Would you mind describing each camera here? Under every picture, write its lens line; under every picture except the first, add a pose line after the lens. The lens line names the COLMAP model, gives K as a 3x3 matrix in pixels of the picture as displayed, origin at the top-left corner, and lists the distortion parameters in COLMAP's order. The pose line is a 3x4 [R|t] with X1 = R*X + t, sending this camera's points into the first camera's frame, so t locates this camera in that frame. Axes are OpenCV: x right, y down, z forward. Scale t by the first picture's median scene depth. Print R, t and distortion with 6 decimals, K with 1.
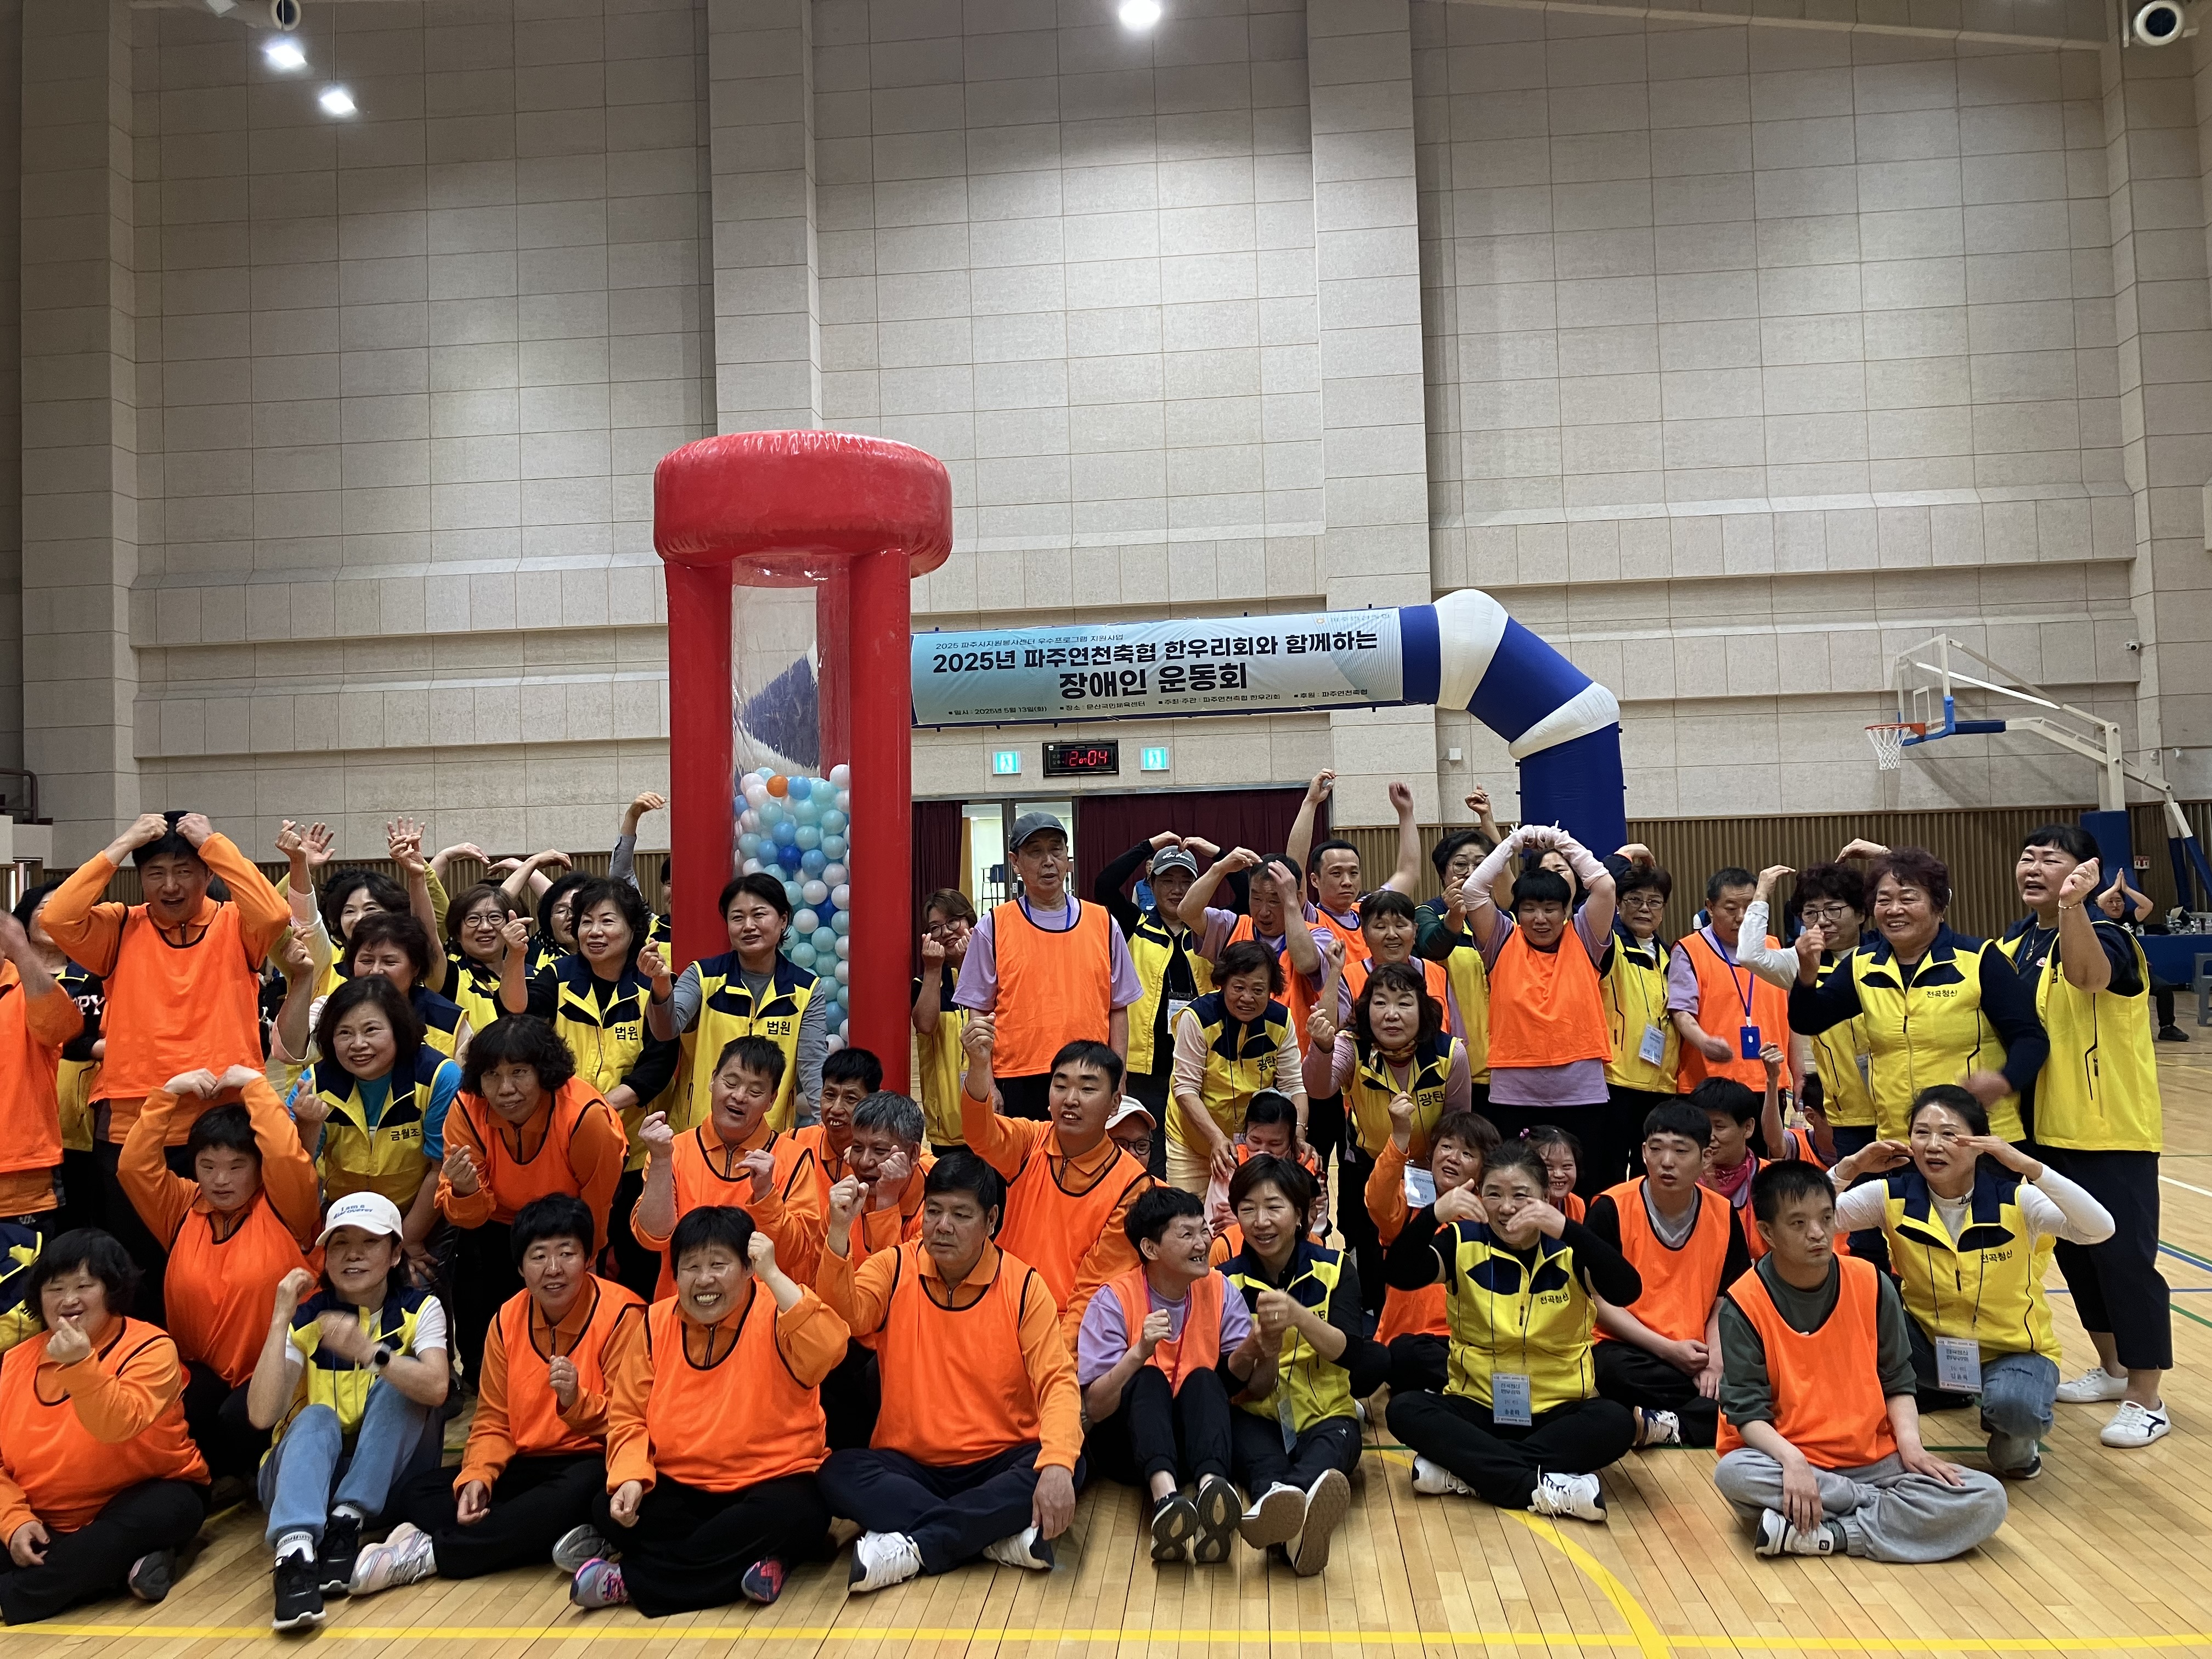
lens RADIAL K [[1806.9, 0, 1106.0], [0, 1806.9, 829.5], [0, 0, 1]] dist [0.002962, 0.009627]
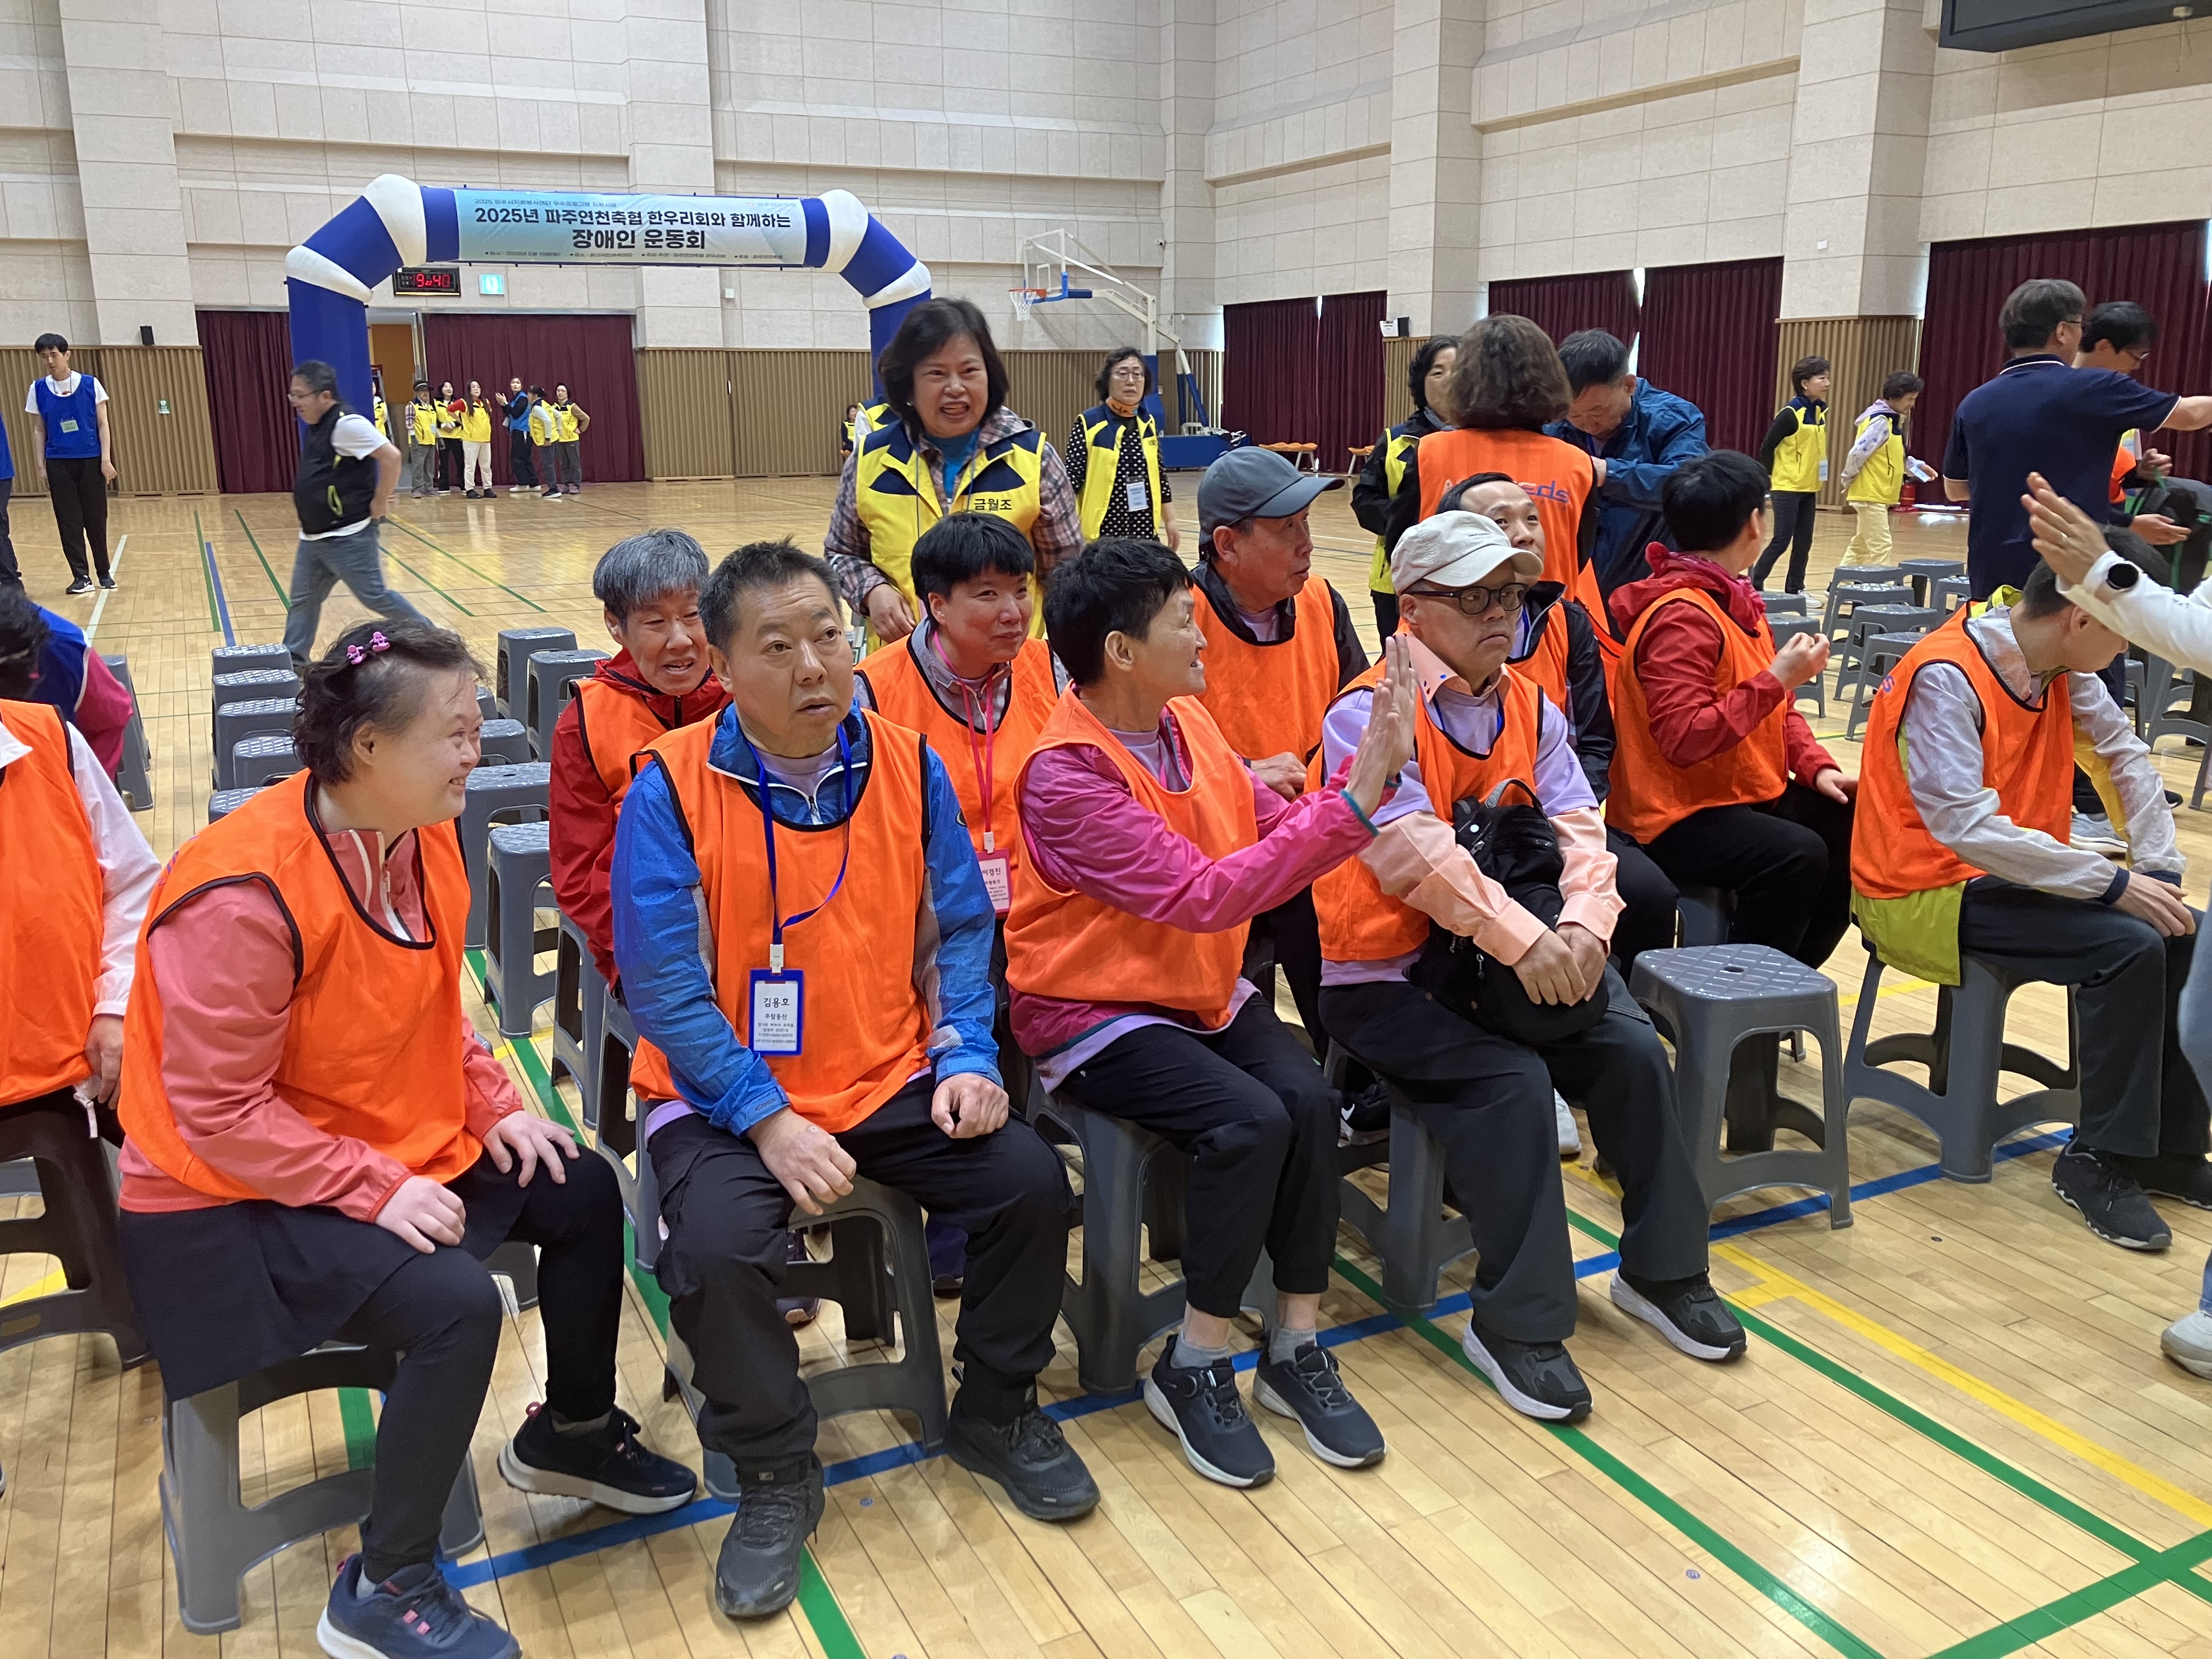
lens RADIAL K [[1800.3, 0, 1106.0], [0, 1800.3, 829.5], [0, 0, 1]] dist [-0.004558, 0.066484]
pose [[0.851372, -0.103092, 0.514332, -0.296443], [-0.030270, 0.969209, 0.244372, 0.007818], [-0.523688, -0.223621, 0.822037, -0.322339]]
